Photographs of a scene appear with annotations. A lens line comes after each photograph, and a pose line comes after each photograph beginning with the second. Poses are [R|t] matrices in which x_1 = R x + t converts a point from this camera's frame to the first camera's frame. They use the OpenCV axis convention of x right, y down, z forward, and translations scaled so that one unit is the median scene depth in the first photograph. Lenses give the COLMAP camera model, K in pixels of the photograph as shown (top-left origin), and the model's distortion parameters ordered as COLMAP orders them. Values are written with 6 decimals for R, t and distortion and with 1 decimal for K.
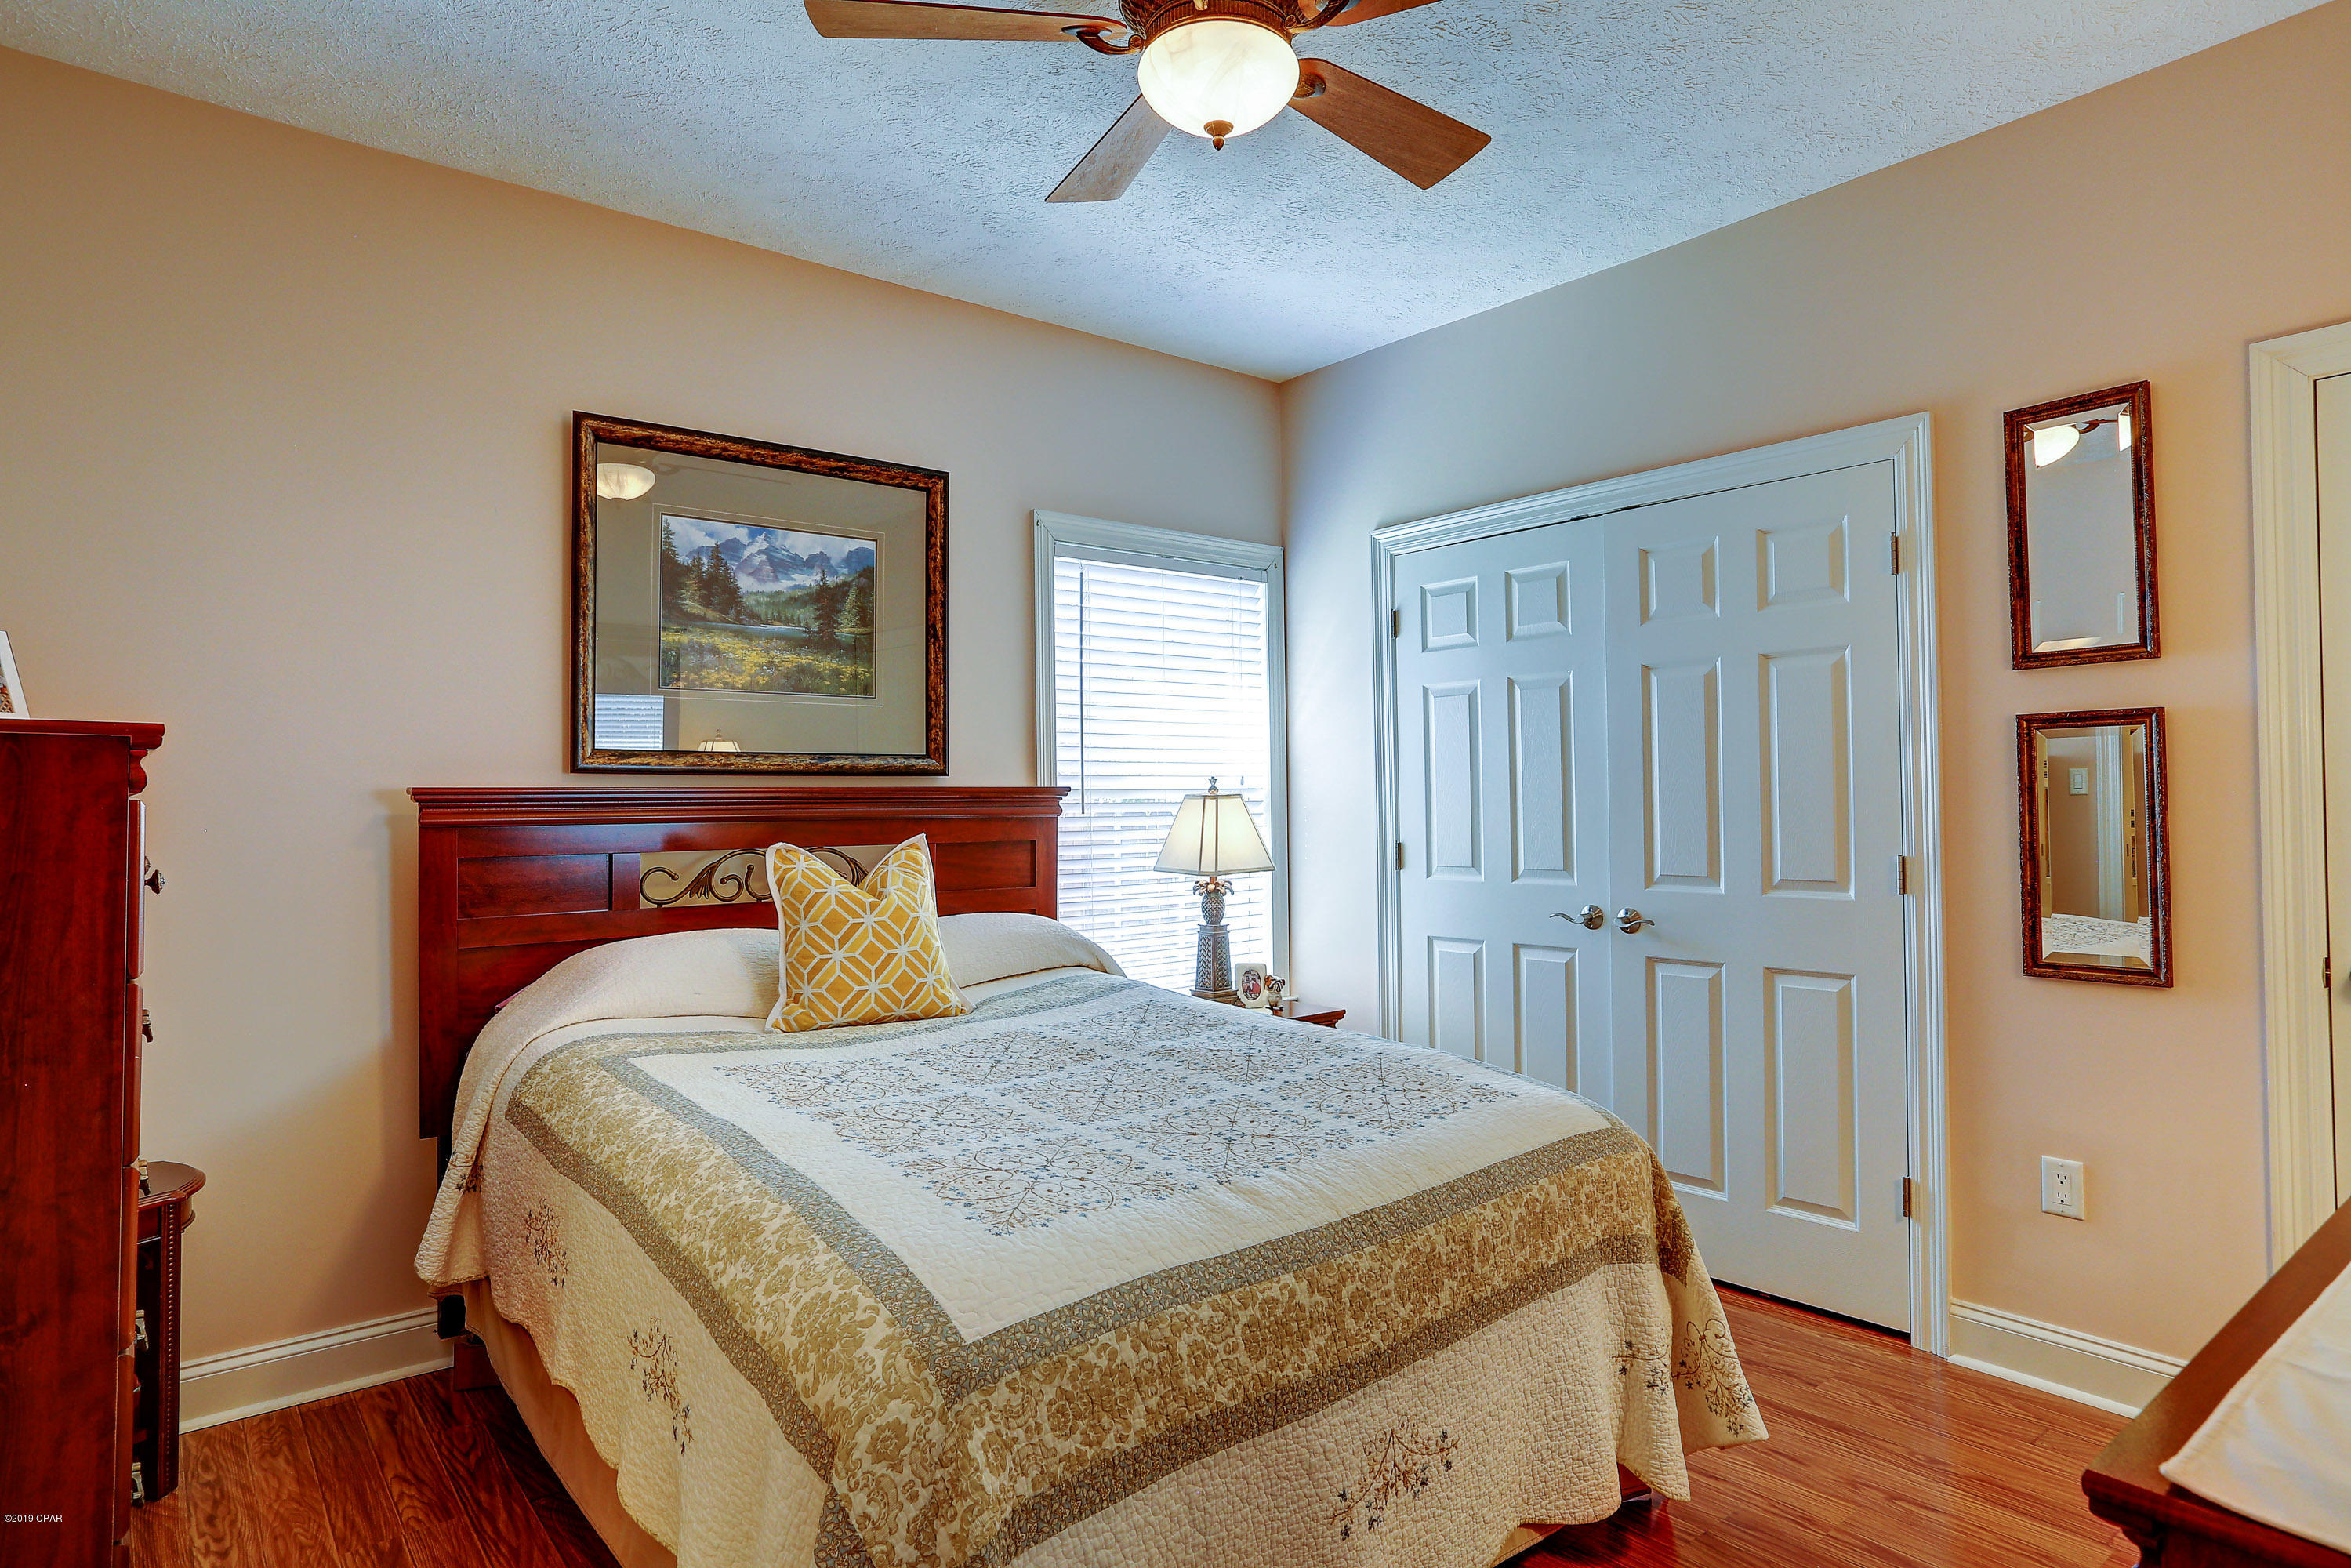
lens RADIAL K [[1284.4, 0, 1173.0], [0, 1284.4, 772.7], [0, 0, 1]] dist [-0.047213, 0.002566]
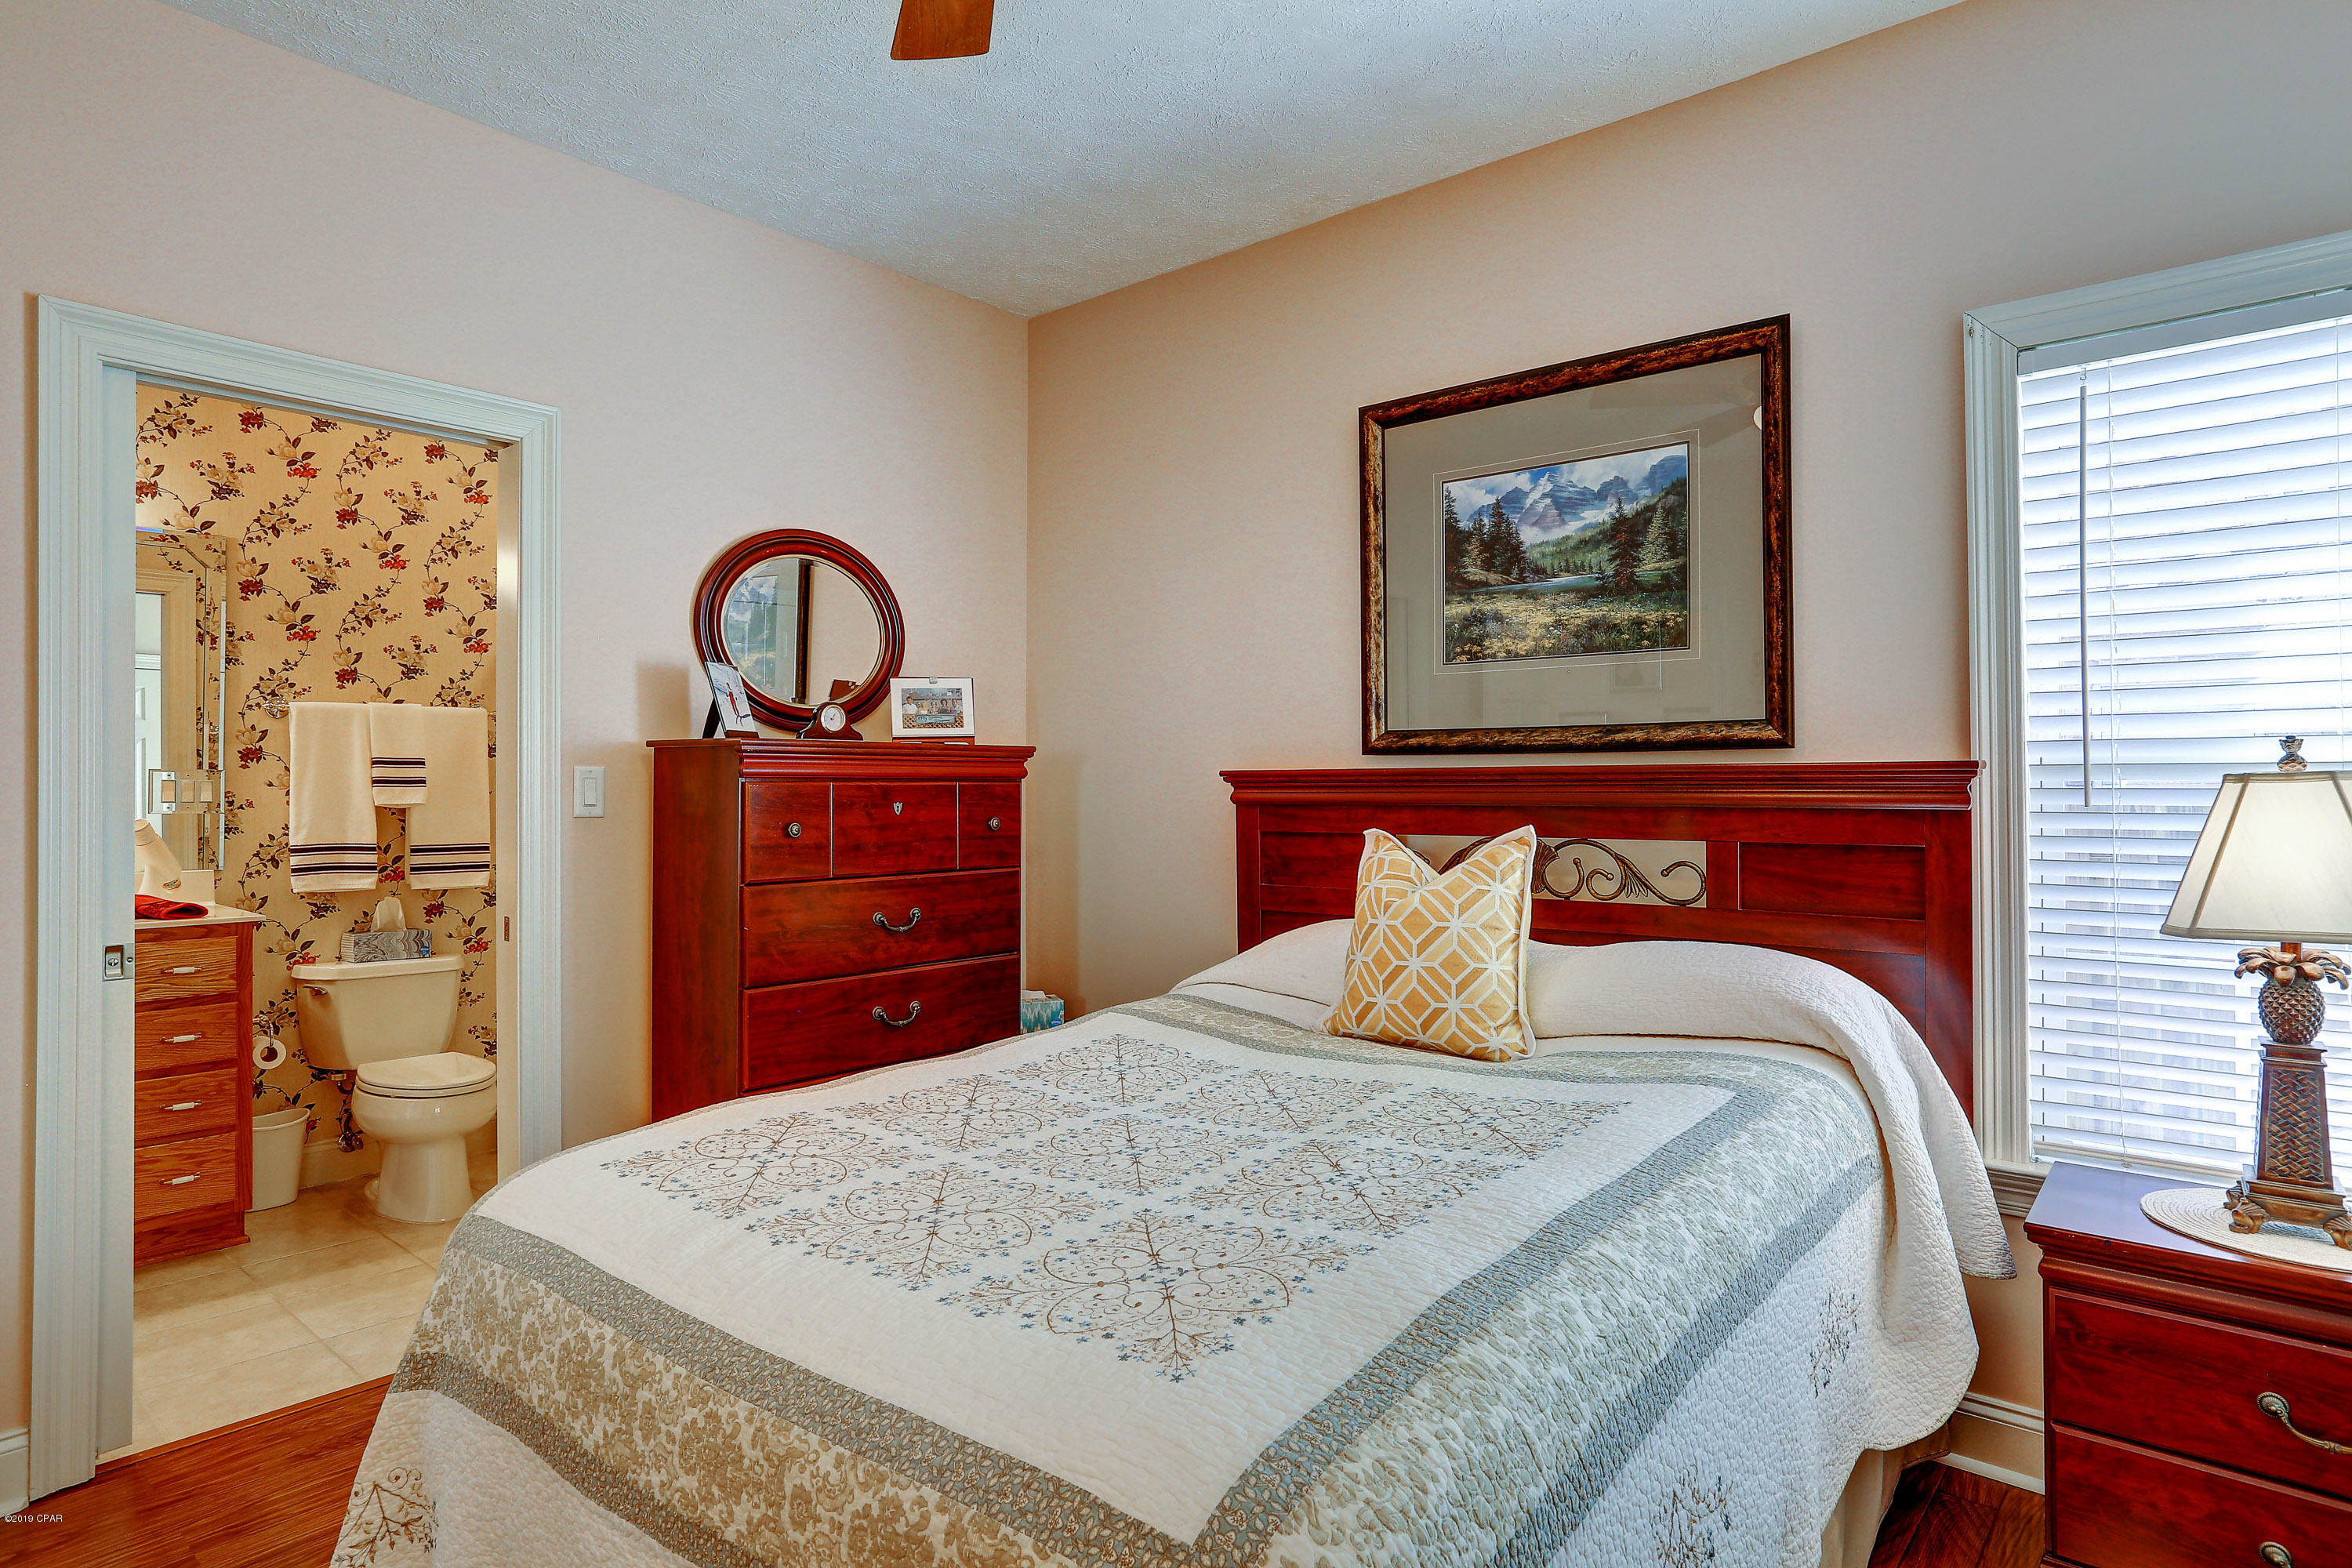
lens RADIAL K [[1284.8, 0, 1173.5], [0, 1284.8, 772.7], [0, 0, 1]] dist [-0.047213, 0.002566]
pose [[0.191943, -0.005345, -0.981392, 0.475659], [0.016937, 0.999854, -0.002133, 0.012639], [0.981260, -0.016212, 0.192006, 0.579725]]
